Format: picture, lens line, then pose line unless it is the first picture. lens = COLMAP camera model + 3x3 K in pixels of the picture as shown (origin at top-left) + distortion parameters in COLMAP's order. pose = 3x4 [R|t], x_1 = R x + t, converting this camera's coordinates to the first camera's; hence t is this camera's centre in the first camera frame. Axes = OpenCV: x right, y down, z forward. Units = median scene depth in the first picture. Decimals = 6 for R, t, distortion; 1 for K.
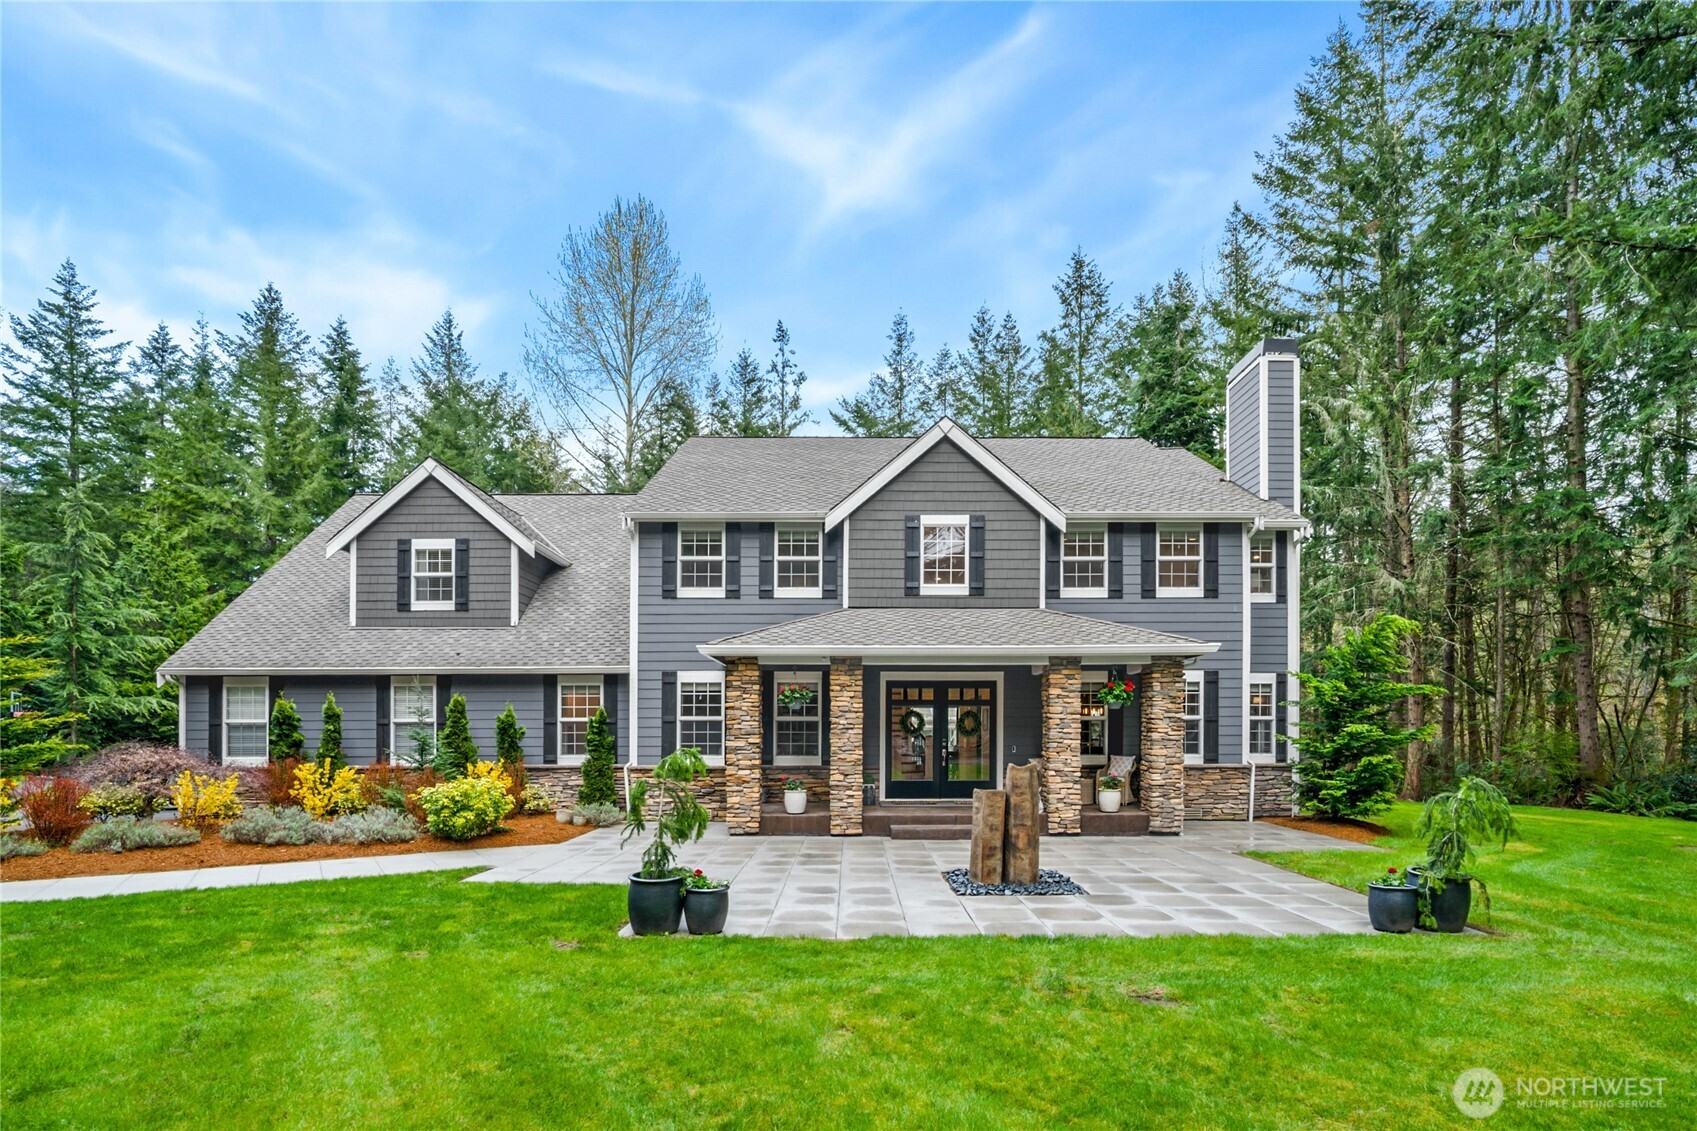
lens RADIAL K [[792.8, 0, 848.6], [0, 792.8, 734.8], [0, 0, 1]] dist [-0.004535, -0.000517]
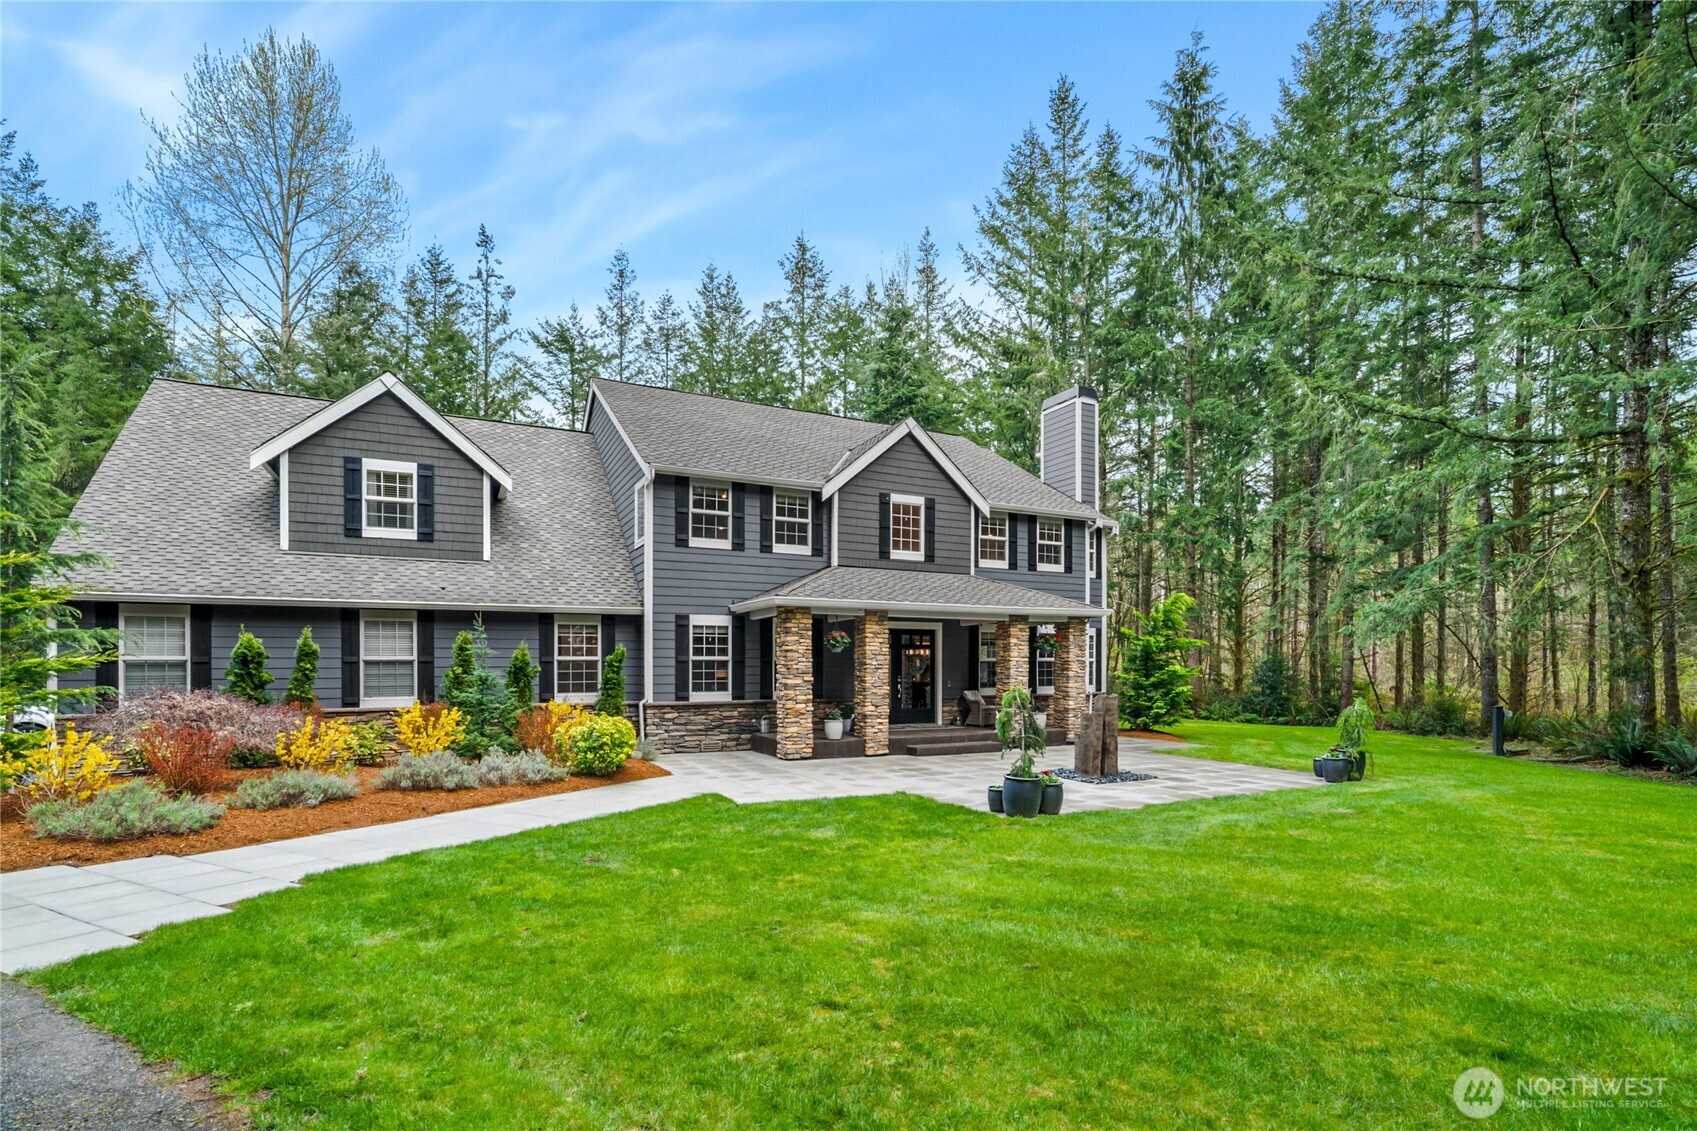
lens RADIAL K [[771.1, 0, 848.0], [0, 771.1, 674.8], [0, 0, 1]] dist [-0.001198, 0.000154]
pose [[0.899120, -0.003963, 0.437684, -0.479574], [-0.000430, 0.999951, 0.009937, -0.008289], [-0.437702, -0.009123, 0.899074, -0.045350]]
